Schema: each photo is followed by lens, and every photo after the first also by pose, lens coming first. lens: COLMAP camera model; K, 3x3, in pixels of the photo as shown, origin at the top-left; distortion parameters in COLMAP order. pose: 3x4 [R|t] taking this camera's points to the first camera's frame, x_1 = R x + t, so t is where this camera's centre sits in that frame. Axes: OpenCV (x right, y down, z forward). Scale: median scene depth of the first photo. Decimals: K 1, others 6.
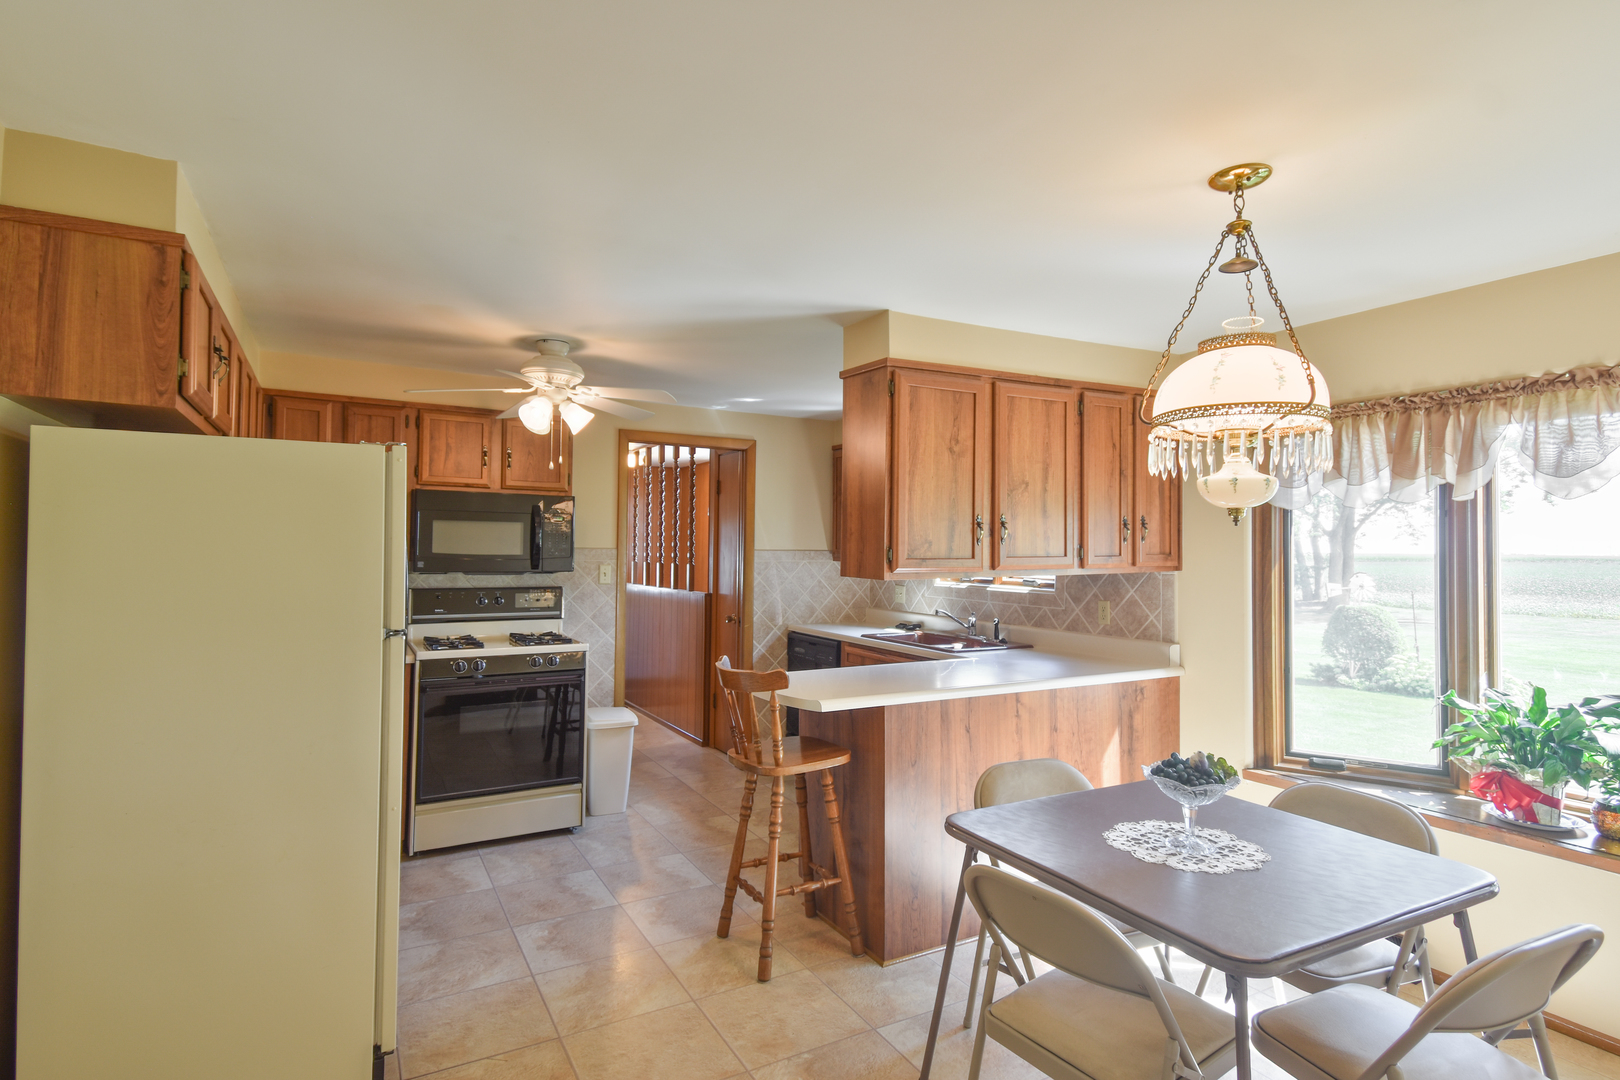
lens RADIAL K [[842.7, 0, 803.0], [0, 842.7, 541.5], [0, 0, 1]] dist [0.002938, 0.000167]
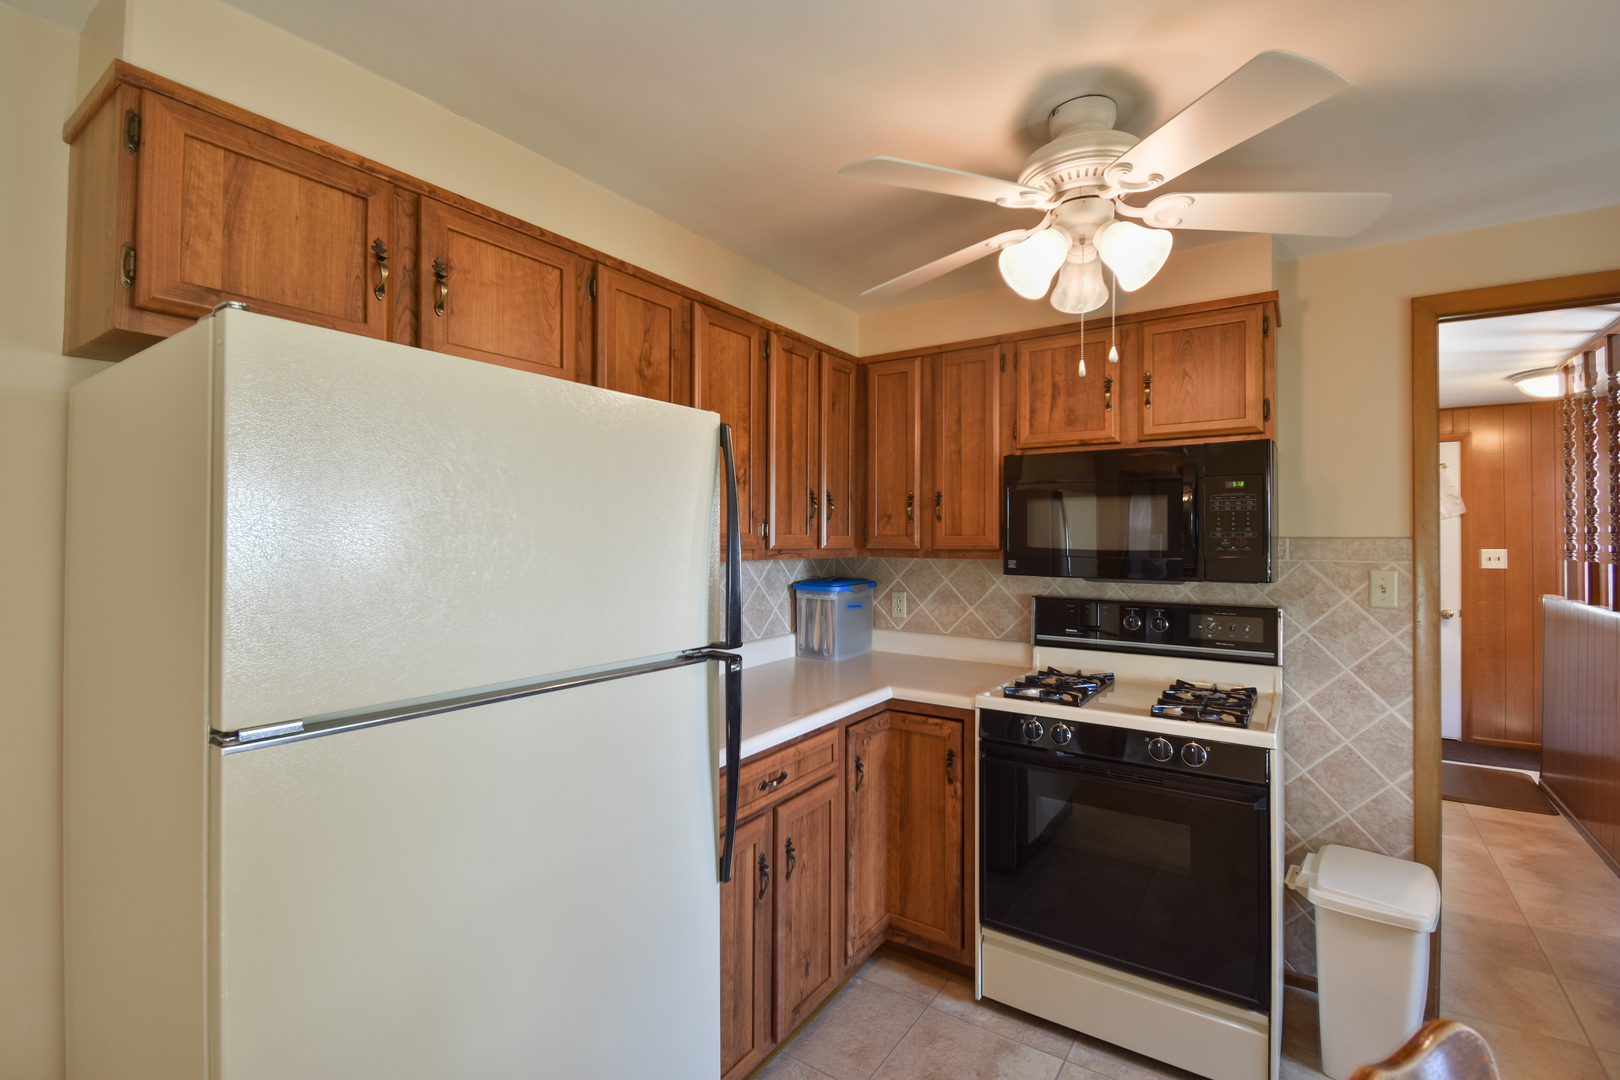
lens RADIAL K [[720.4, 0, 811.2], [0, 720.4, 526.9], [0, 0, 1]] dist [0.001917, 0.000063]
pose [[0.467241, -0.018111, -0.883944, -0.009398], [0.014393, 0.999814, -0.012877, 0.001719], [0.884013, -0.006706, 0.467415, 0.554706]]
